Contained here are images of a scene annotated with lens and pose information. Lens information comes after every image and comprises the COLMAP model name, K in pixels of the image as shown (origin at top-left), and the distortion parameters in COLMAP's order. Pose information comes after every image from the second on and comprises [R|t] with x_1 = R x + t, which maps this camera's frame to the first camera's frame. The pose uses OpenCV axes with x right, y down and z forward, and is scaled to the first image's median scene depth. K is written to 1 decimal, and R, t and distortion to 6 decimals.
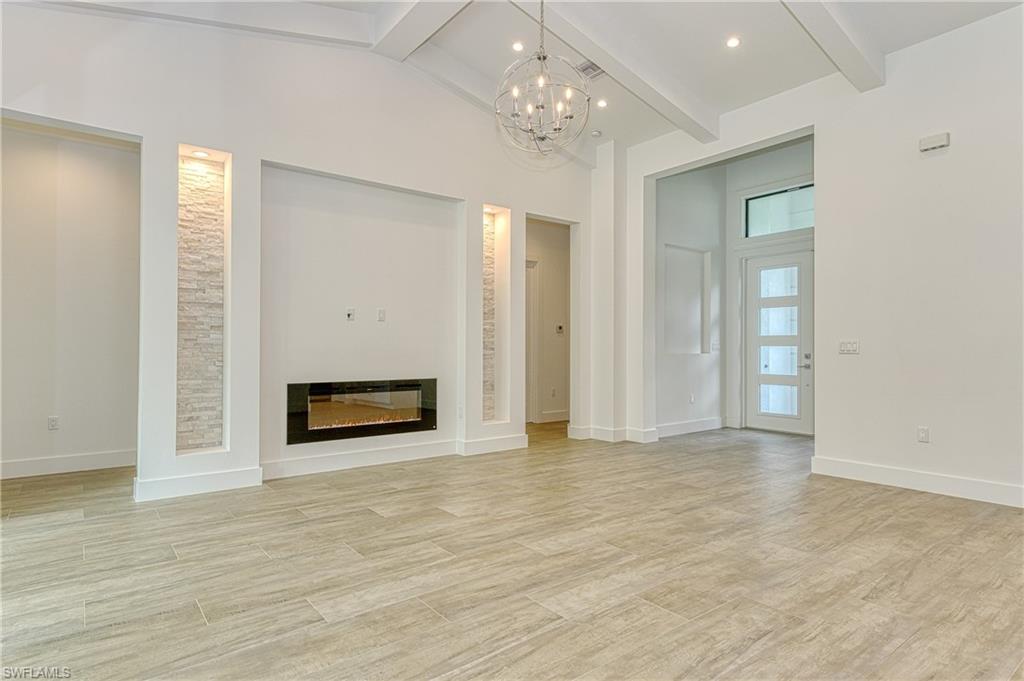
lens RADIAL K [[556.2, 0, 511.5], [0, 556.2, 347.6], [0, 0, 1]] dist [0.001608, -0.001208]
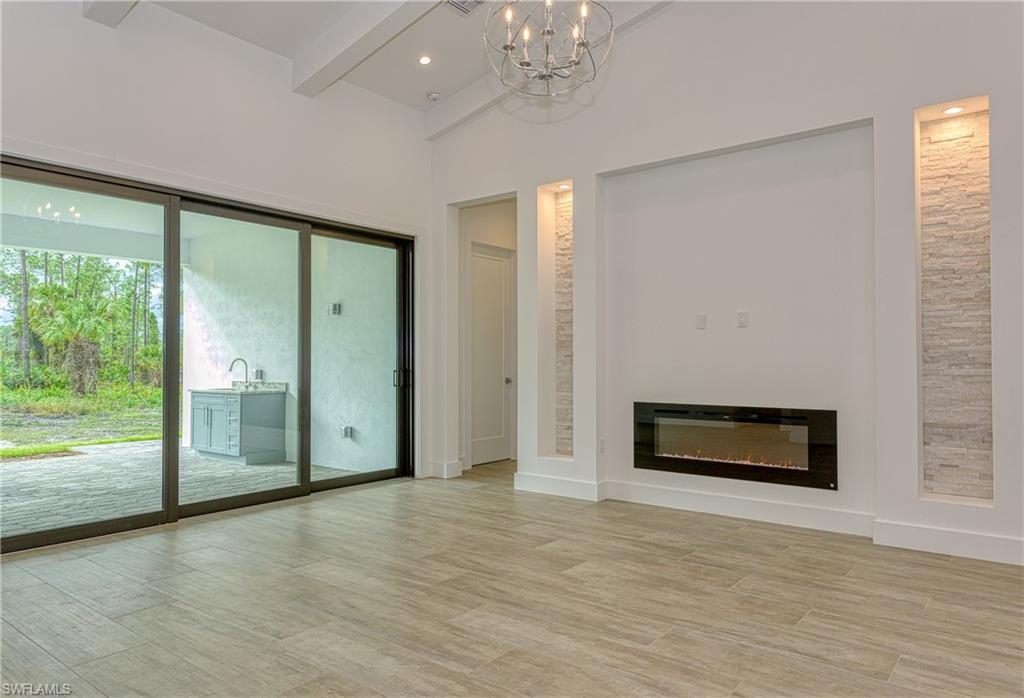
lens RADIAL K [[671.0, 0, 494.4], [0, 671.0, 349.6], [0, 0, 1]] dist [0.018565, -0.016134]
pose [[0.226304, -0.020080, -0.973850, 0.815979], [0.001528, 0.999794, -0.020260, 0.000477], [0.974055, 0.003097, 0.226288, 0.667264]]
